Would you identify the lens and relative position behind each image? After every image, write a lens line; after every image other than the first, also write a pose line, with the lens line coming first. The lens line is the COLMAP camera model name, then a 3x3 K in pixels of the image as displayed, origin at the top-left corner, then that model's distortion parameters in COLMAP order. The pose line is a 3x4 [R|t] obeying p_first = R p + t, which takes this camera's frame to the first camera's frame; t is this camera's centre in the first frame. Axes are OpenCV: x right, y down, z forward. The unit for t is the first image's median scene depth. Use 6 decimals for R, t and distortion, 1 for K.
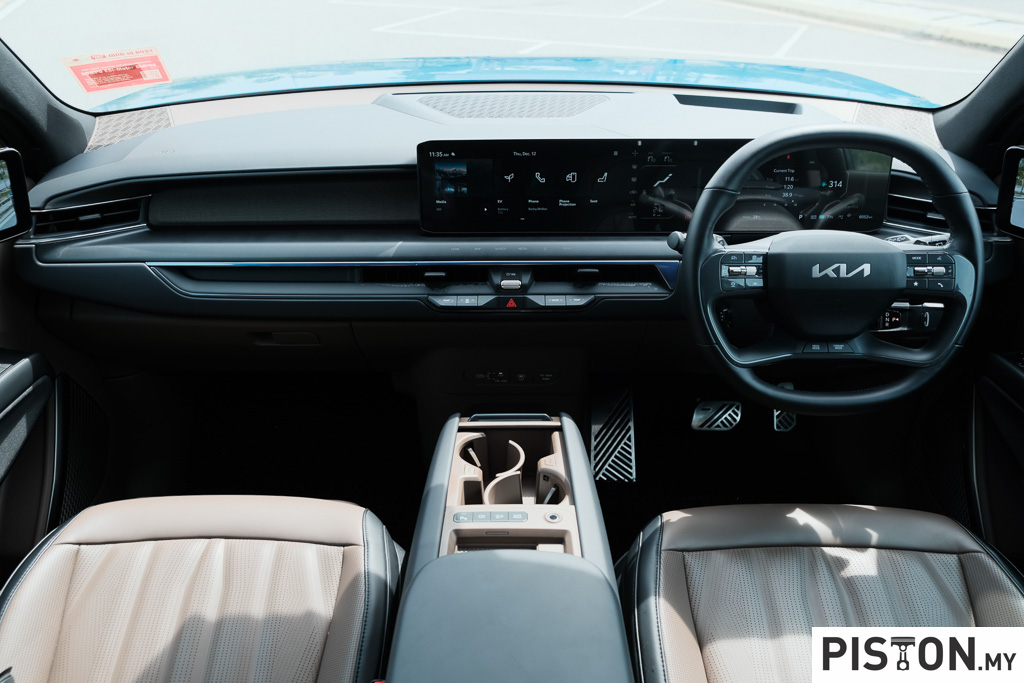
lens RADIAL K [[798.5, 0, 513.9], [0, 798.5, 340.1], [0, 0, 1]] dist [-0.014030, -0.016832]
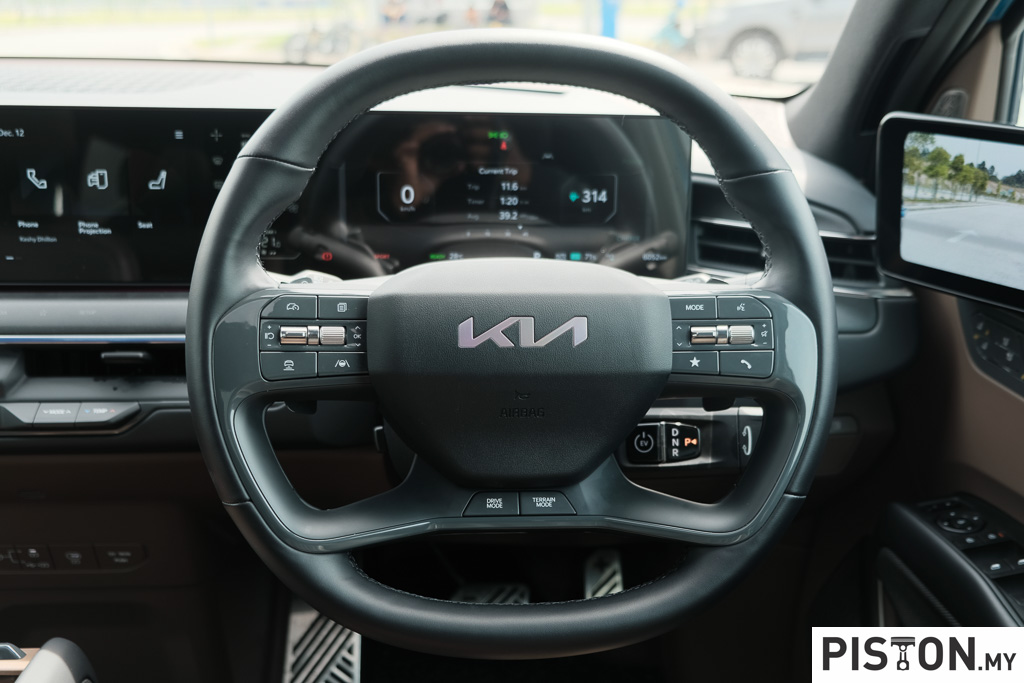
lens RADIAL K [[899.4, 0, 510.9], [0, 899.4, 342.5], [0, 0, 1]] dist [-0.015967, -0.010104]
pose [[0.996748, -0.001569, 0.080564, 0.335599], [0.013536, 0.988863, -0.148215, -0.005805], [-0.079435, 0.148823, 0.985668, 0.461095]]
